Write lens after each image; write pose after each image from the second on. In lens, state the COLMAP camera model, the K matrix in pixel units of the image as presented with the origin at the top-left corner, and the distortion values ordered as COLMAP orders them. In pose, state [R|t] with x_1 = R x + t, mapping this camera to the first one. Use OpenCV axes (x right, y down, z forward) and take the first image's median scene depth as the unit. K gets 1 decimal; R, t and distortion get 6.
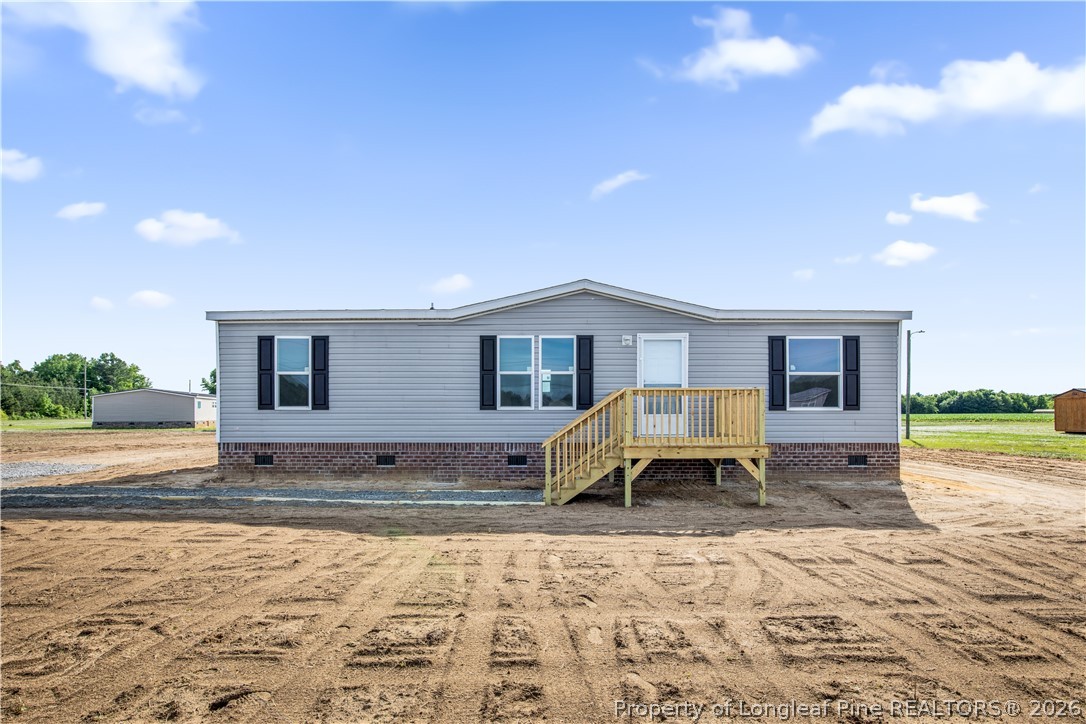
lens RADIAL K [[535.2, 0, 542.6], [0, 535.2, 403.6], [0, 0, 1]] dist [-0.029462, -0.000030]
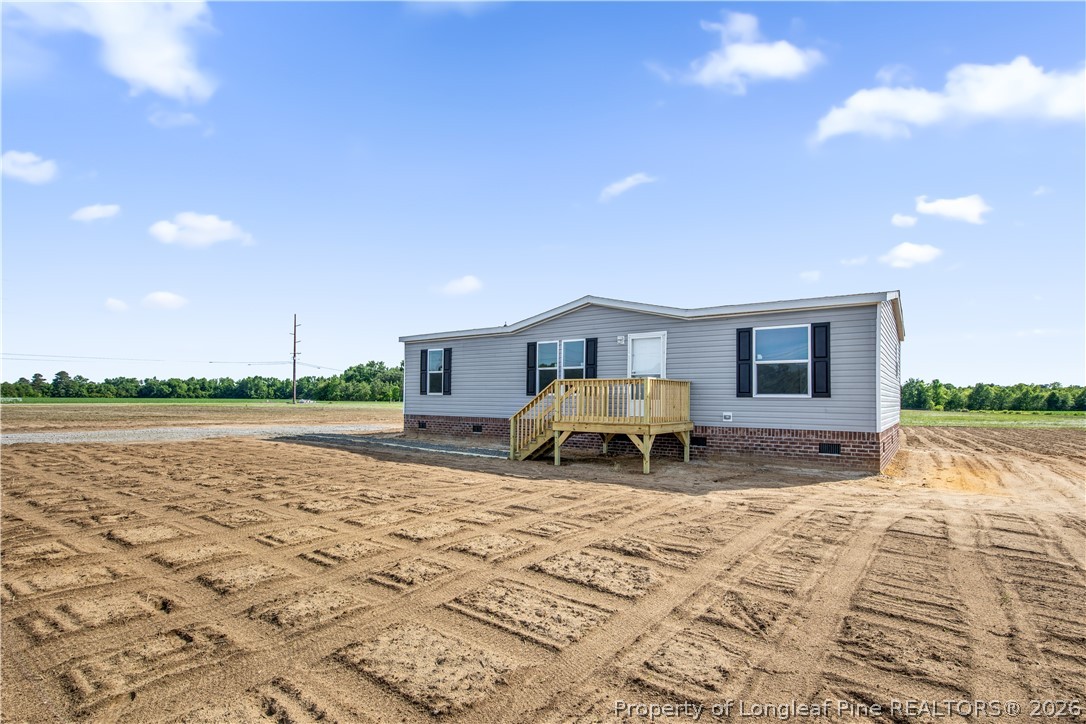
lens RADIAL K [[506.8, 0, 546.7], [0, 506.8, 373.4], [0, 0, 1]] dist [-0.041045, 0.013901]
pose [[0.822271, -0.019528, -0.568760, 0.691637], [-0.004275, 0.999171, -0.040487, 0.007573], [0.569080, 0.035722, 0.821506, -0.064673]]
